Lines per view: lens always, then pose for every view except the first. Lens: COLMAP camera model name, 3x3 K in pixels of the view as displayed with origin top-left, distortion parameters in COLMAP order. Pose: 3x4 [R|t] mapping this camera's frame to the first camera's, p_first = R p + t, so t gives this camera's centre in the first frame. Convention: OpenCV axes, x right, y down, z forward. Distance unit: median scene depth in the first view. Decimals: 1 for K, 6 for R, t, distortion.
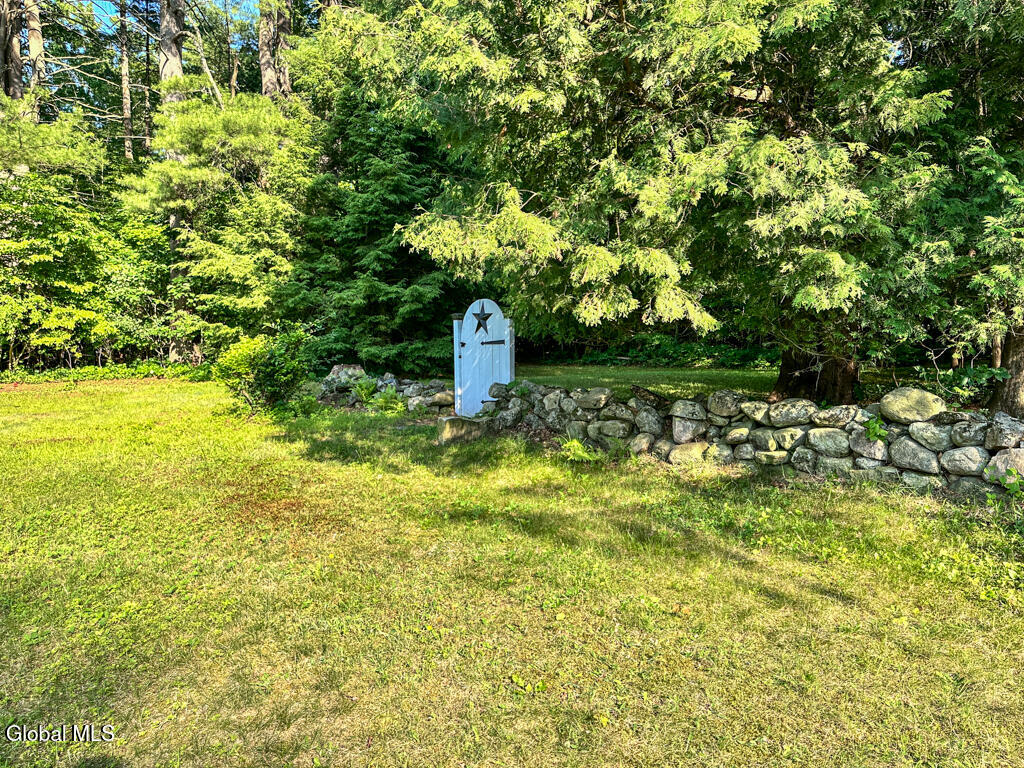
lens RADIAL K [[714.3, 0, 512.9], [0, 714.3, 384.7], [0, 0, 1]] dist [0.000899, -0.000385]
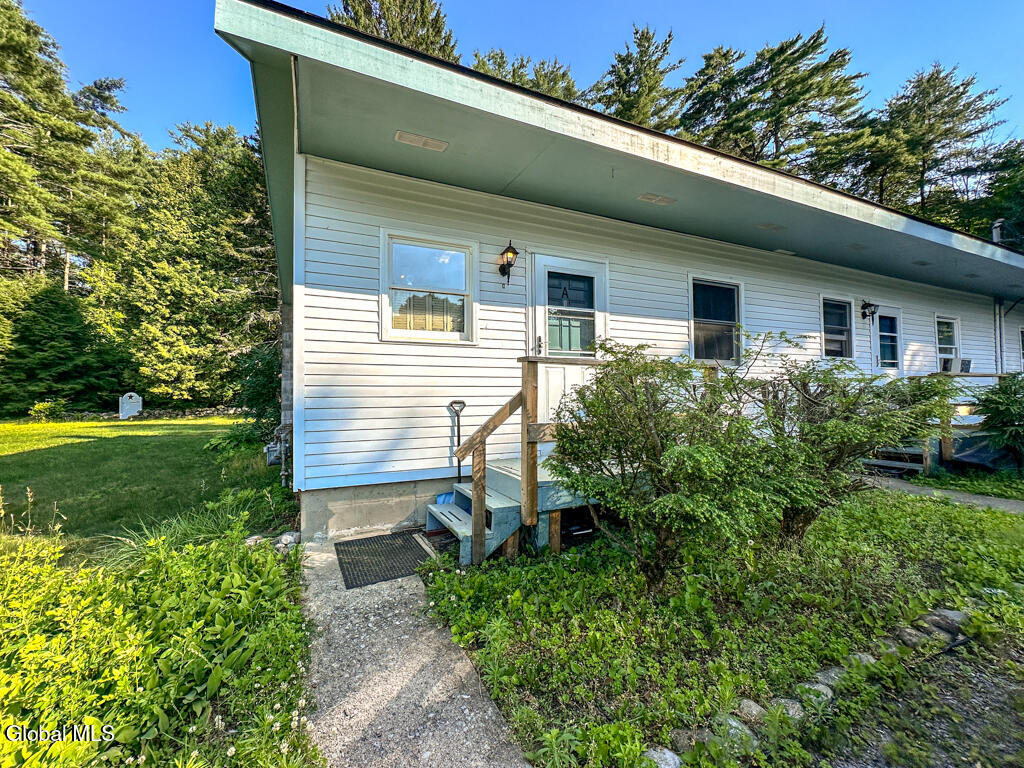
lens RADIAL K [[412.5, 0, 515.7], [0, 412.5, 385.6], [0, 0, 1]] dist [0.002427, 0.000202]
pose [[0.609339, 0.004532, 0.792897, -0.942490], [0.071779, 0.995563, -0.060852, 0.251957], [-0.789654, 0.093993, 0.606310, -3.744444]]
